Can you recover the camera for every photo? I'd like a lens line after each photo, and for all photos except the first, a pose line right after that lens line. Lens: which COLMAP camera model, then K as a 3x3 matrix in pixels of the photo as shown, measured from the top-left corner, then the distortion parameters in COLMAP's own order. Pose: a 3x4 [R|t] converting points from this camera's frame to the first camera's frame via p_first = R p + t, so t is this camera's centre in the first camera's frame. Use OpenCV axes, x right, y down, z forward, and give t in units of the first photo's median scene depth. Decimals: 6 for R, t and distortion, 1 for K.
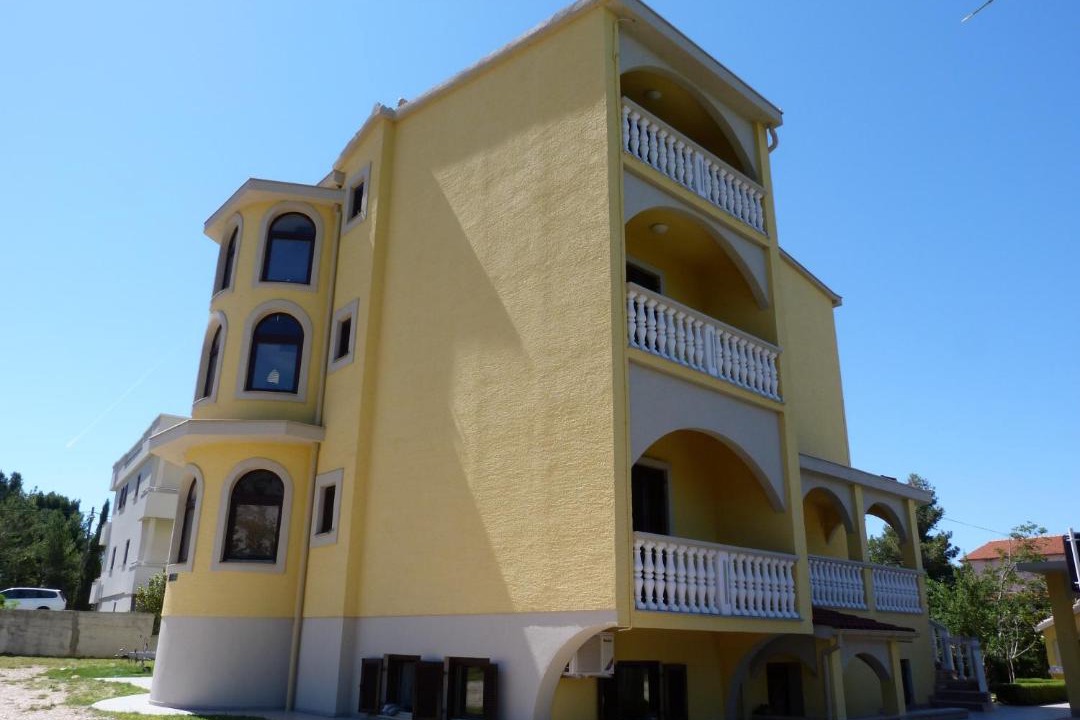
lens RADIAL K [[817.7, 0, 528.6], [0, 817.7, 362.7], [0, 0, 1]] dist [-0.023521, 0.006167]
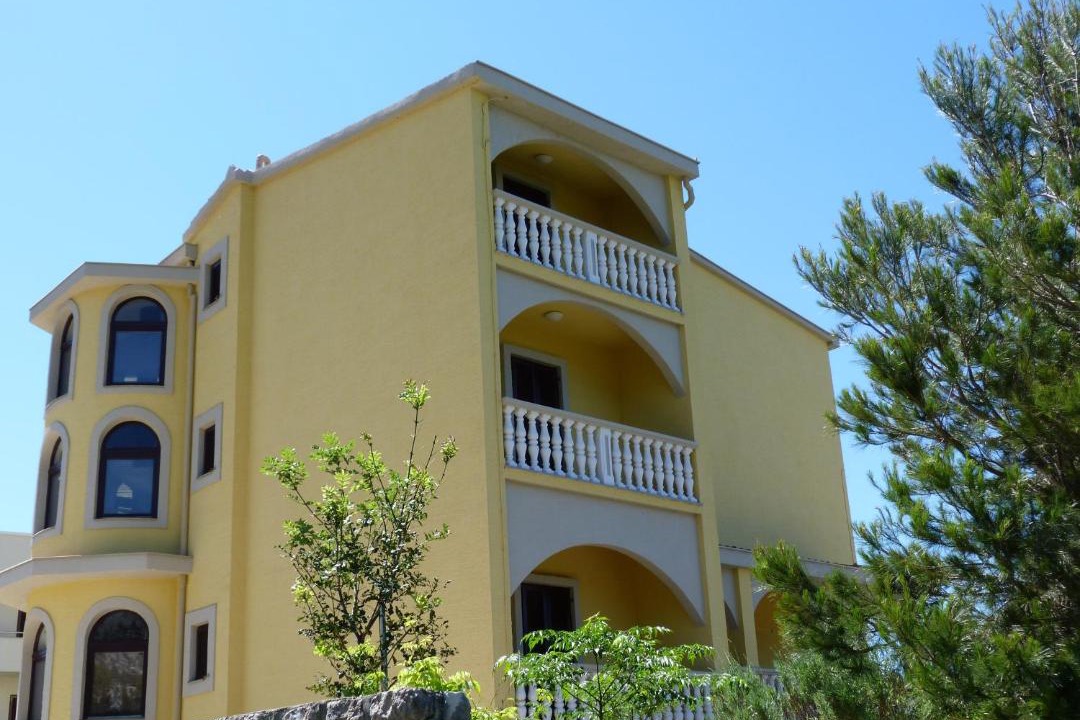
lens RADIAL K [[1293.3, 0, 540.0], [0, 1293.3, 360.0], [0, 0, 1]] dist [-0.066817, 0.036529]
pose [[0.997812, -0.060344, 0.027009, 0.093650], [0.060793, 0.998020, -0.016134, -0.085170], [-0.025982, 0.017741, 0.999505, -0.371363]]
